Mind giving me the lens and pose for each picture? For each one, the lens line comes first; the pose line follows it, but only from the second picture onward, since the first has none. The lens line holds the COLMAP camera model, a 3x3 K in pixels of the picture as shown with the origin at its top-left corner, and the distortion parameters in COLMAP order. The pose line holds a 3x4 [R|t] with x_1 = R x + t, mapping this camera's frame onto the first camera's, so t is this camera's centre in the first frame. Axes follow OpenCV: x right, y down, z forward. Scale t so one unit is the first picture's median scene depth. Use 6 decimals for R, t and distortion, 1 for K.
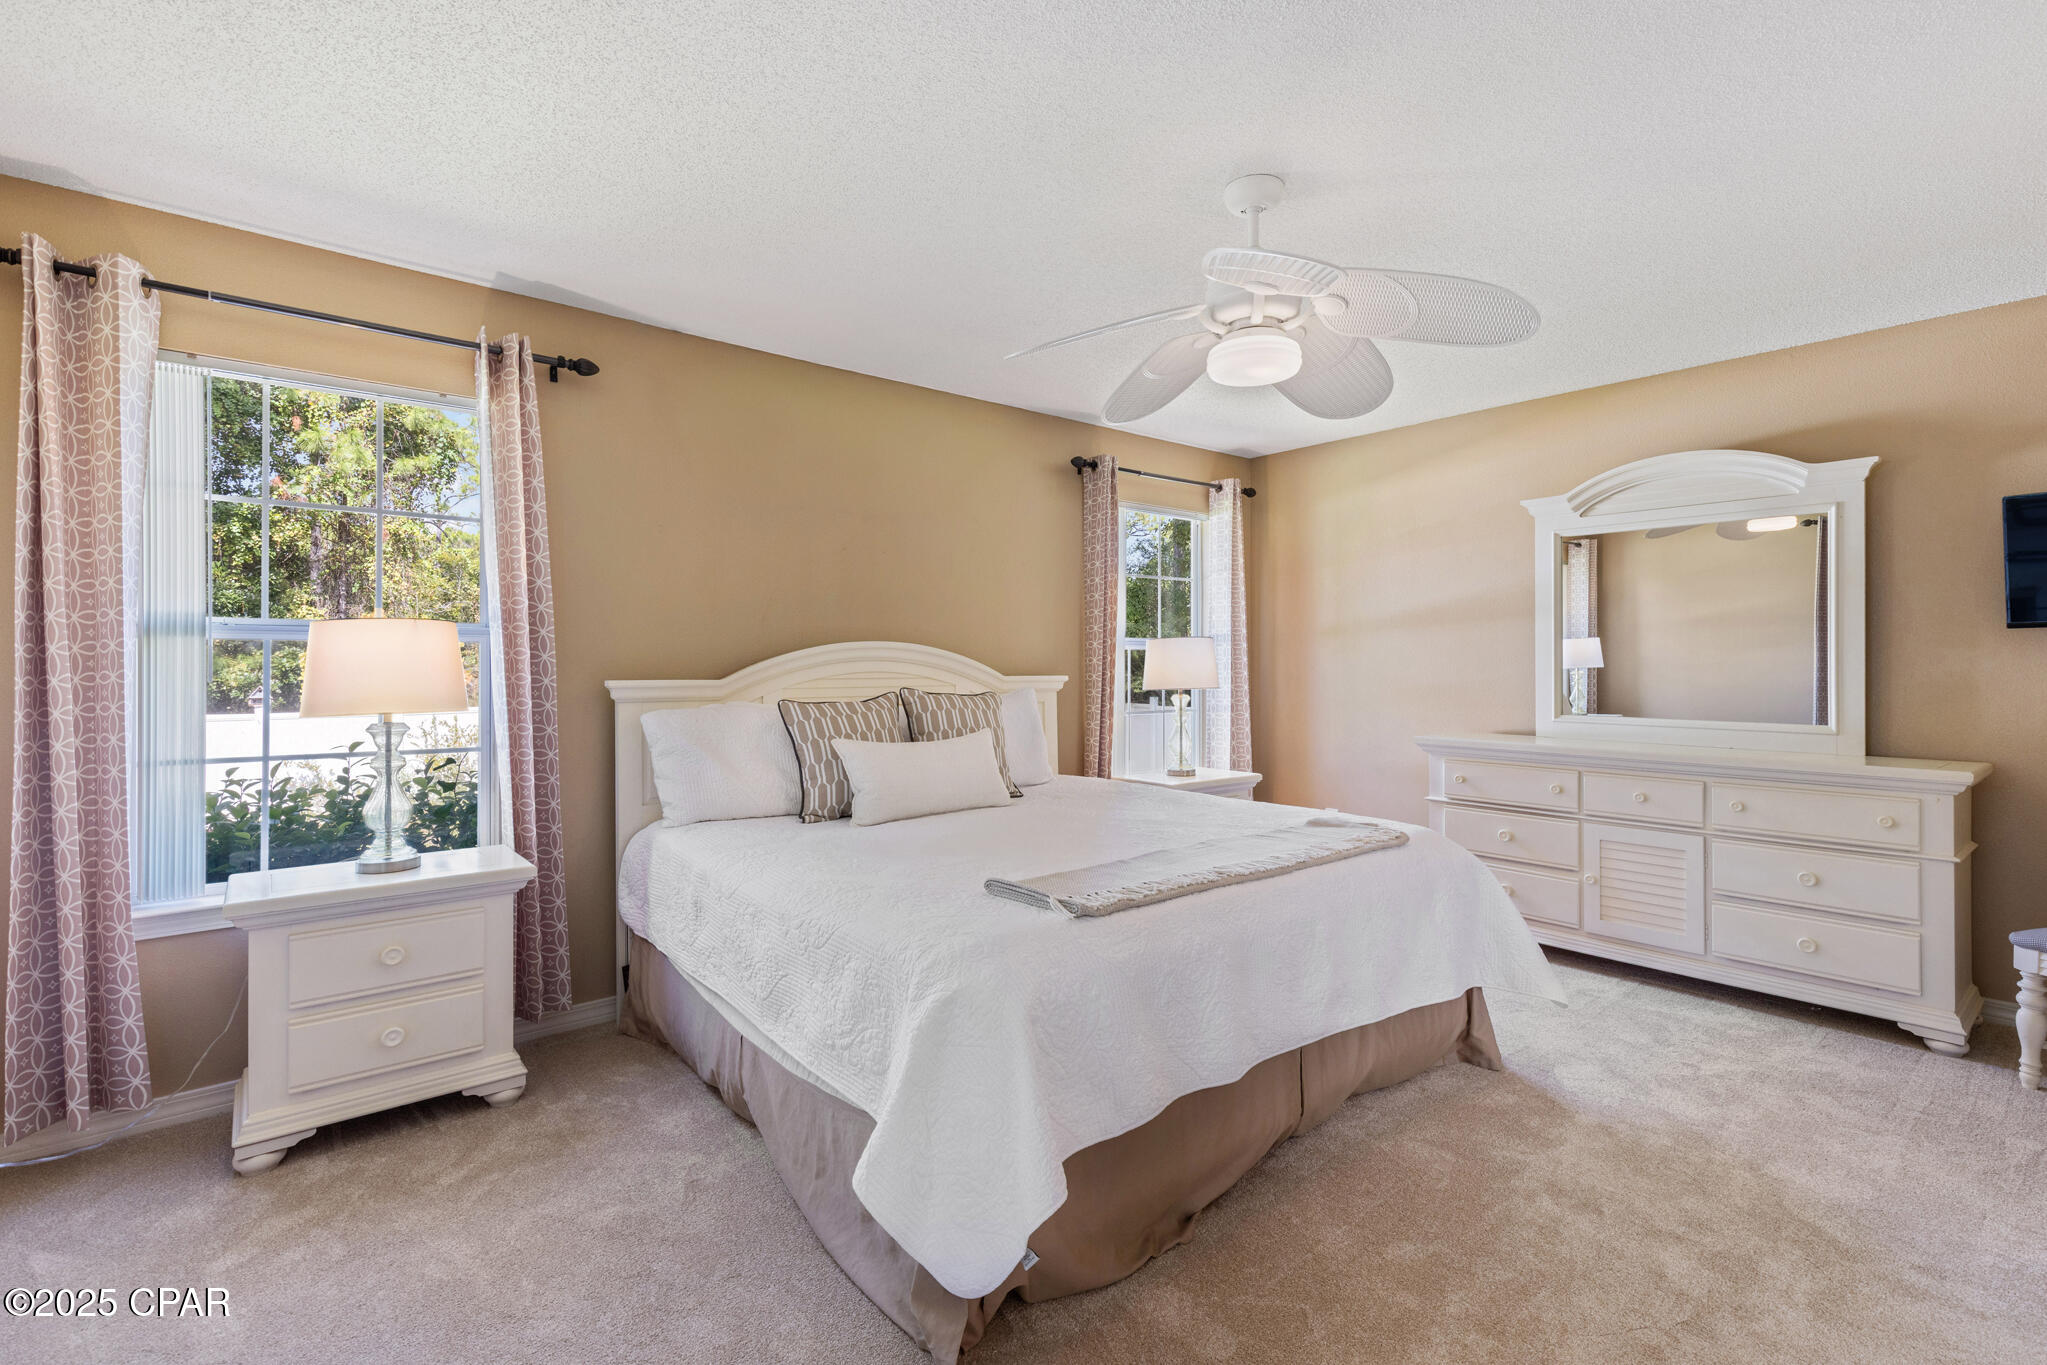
lens RADIAL K [[925.1, 0, 1029.2], [0, 925.1, 670.6], [0, 0, 1]] dist [0.008287, 0.000086]
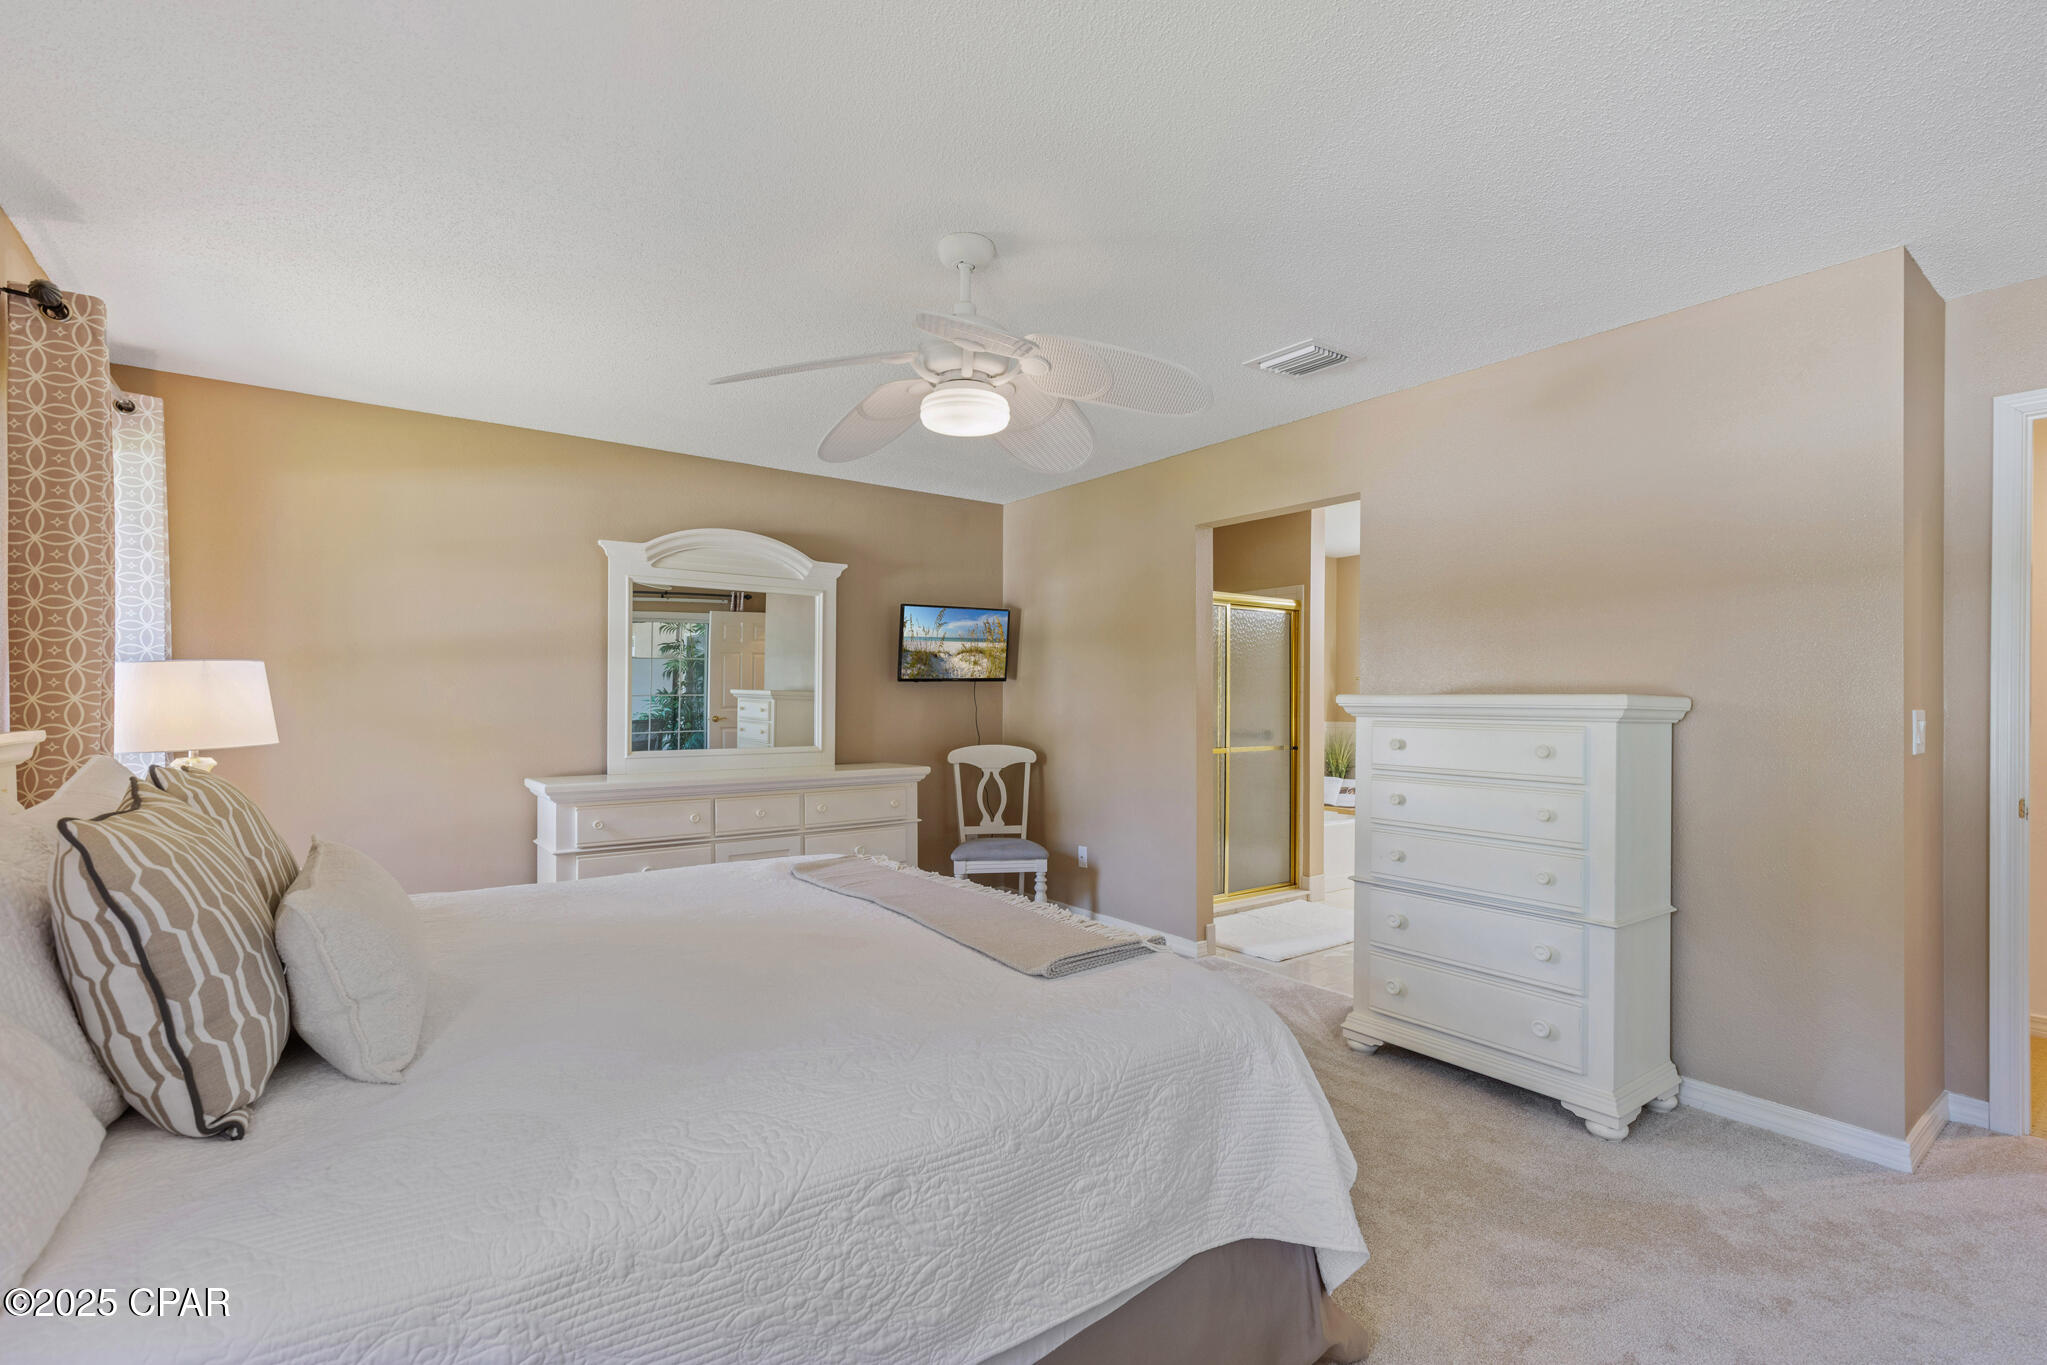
lens RADIAL K [[920.1, 0, 1047.9], [0, 920.1, 696.2], [0, 0, 1]] dist [0.002374, -0.000345]
pose [[0.052786, 0.003259, 0.998601, -0.527435], [0.004510, 0.999984, -0.003502, -0.010545], [-0.998596, 0.004688, 0.052771, 0.566719]]
